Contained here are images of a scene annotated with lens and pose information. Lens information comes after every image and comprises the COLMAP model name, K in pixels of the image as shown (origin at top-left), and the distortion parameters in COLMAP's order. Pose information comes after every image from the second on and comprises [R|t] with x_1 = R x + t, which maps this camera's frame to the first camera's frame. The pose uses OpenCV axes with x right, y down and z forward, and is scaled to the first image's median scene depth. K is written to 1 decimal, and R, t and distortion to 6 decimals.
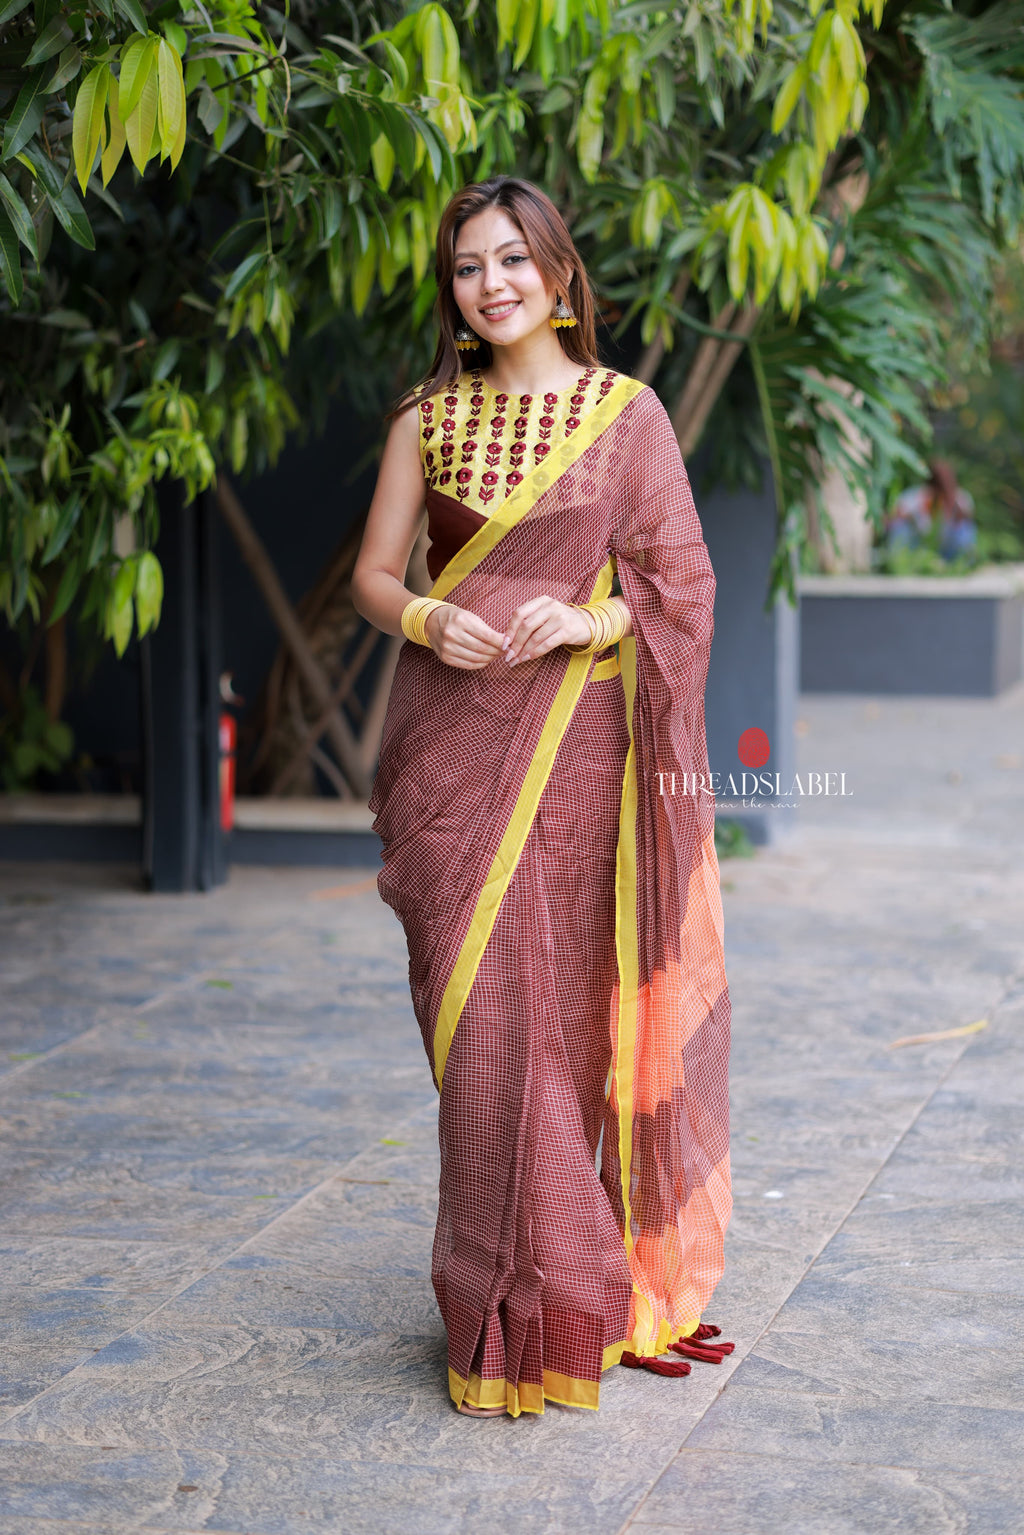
lens RADIAL K [[3561.7, 0, 571.8], [0, 3561.7, 766.9], [0, 0, 1]] dist [0.105687, 0.083459]
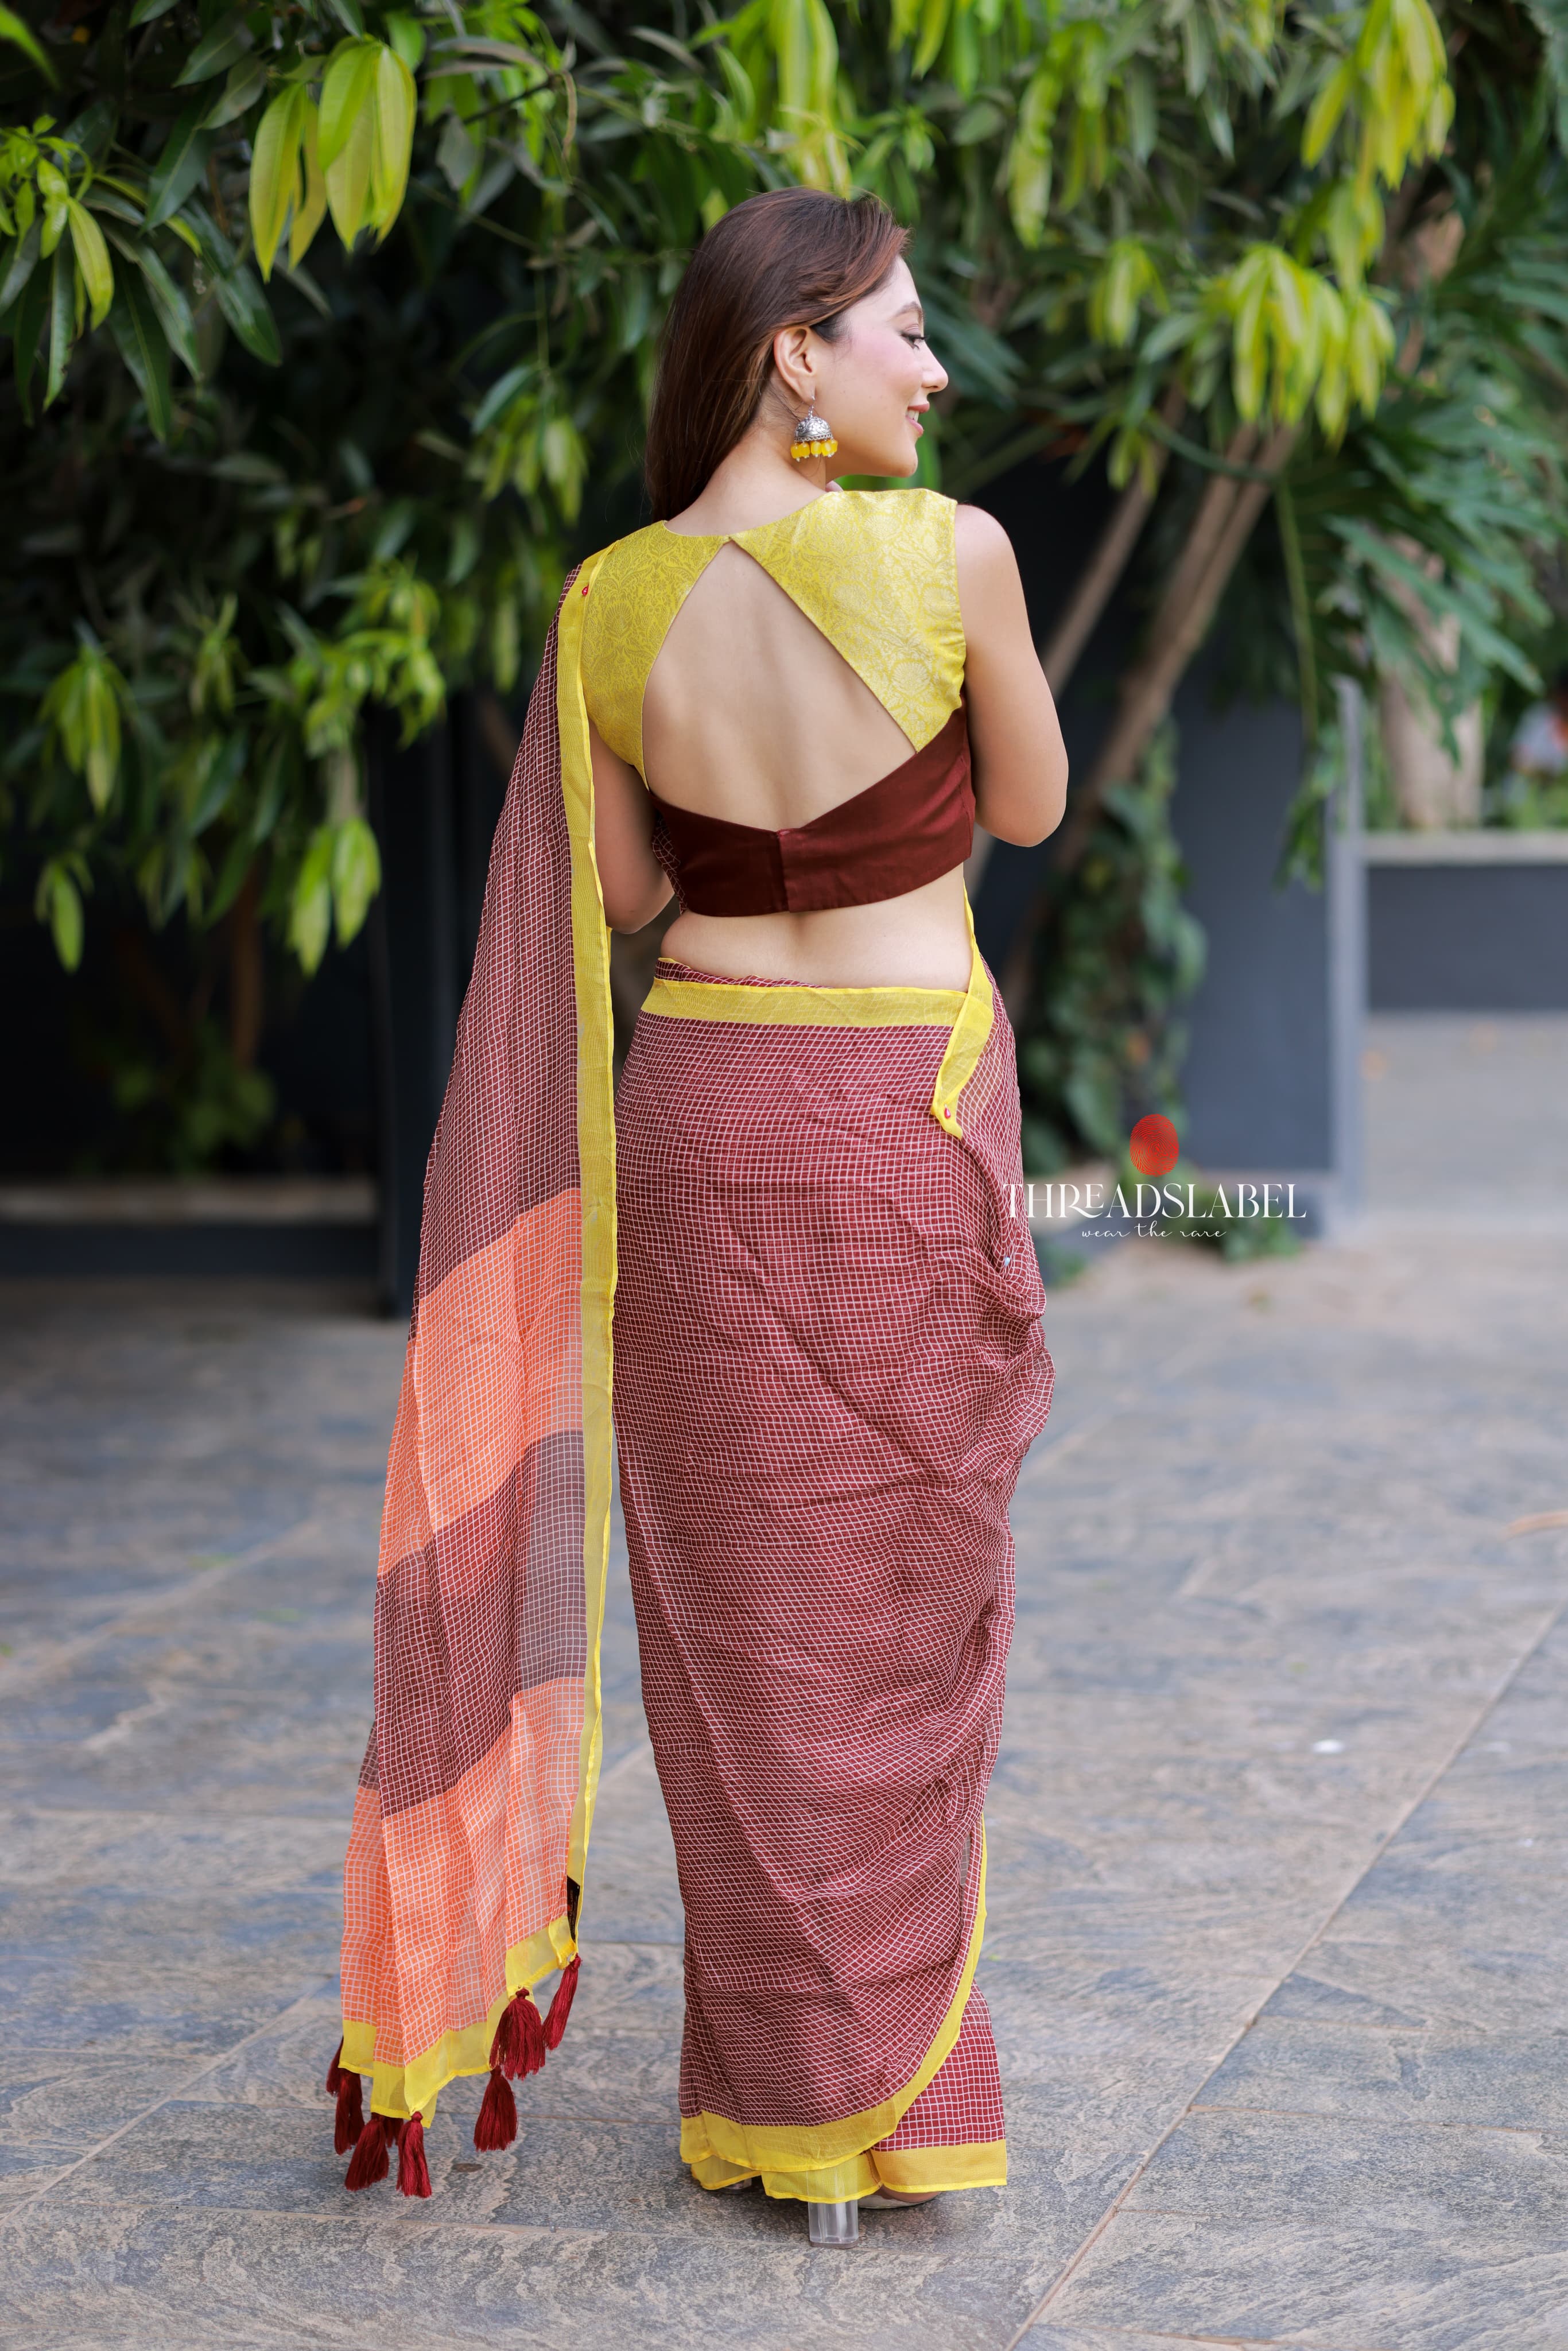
lens RADIAL K [[5467.6, 0, 822.9], [0, 5467.6, 1096.7], [0, 0, 1]] dist [0.153637, -0.847088]
pose [[0.999157, -0.016350, -0.037655, 0.002692], [0.016034, 0.999834, -0.008675, 0.005987], [0.037790, 0.008063, 0.999253, -0.036792]]
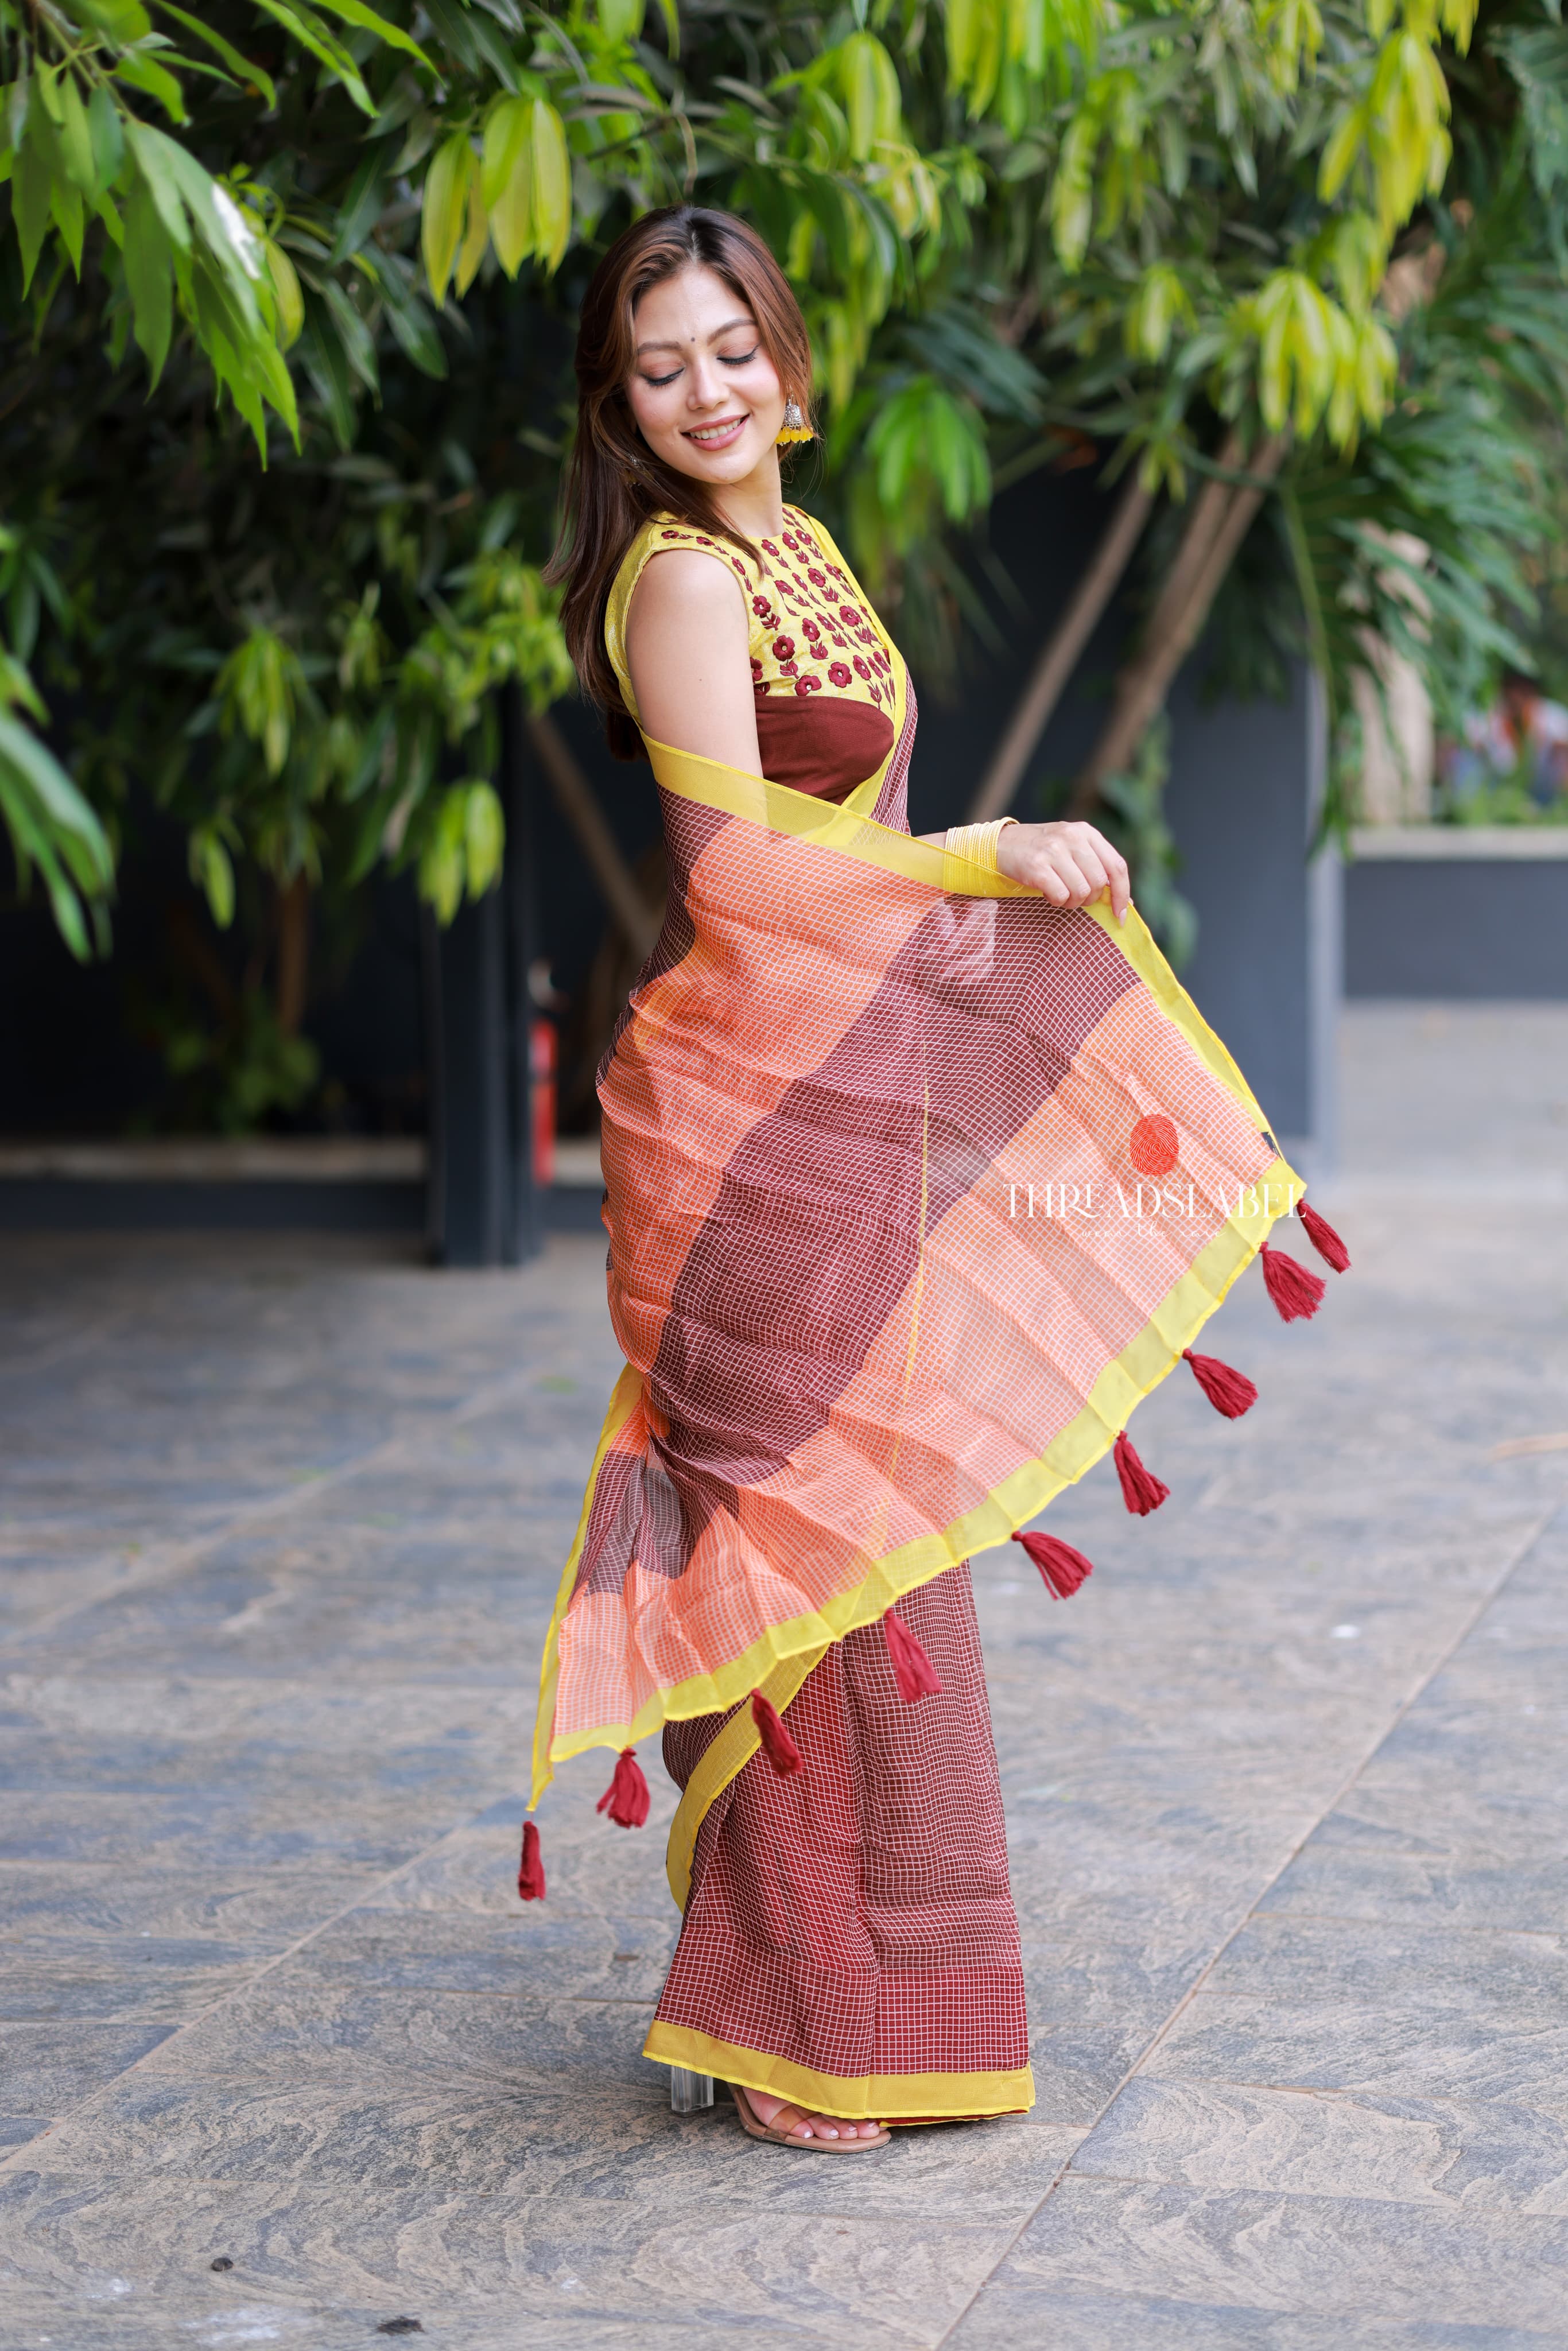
lens RADIAL K [[5400.5, 0, 818.9], [0, 5400.5, 1170.3], [0, 0, 1]] dist [0.162006, -0.863158]
pose [[0.999625, -0.009225, -0.025767, -0.026097], [0.009372, 0.999940, 0.005605, 0.017883], [0.025714, -0.005845, 0.999652, -0.147742]]
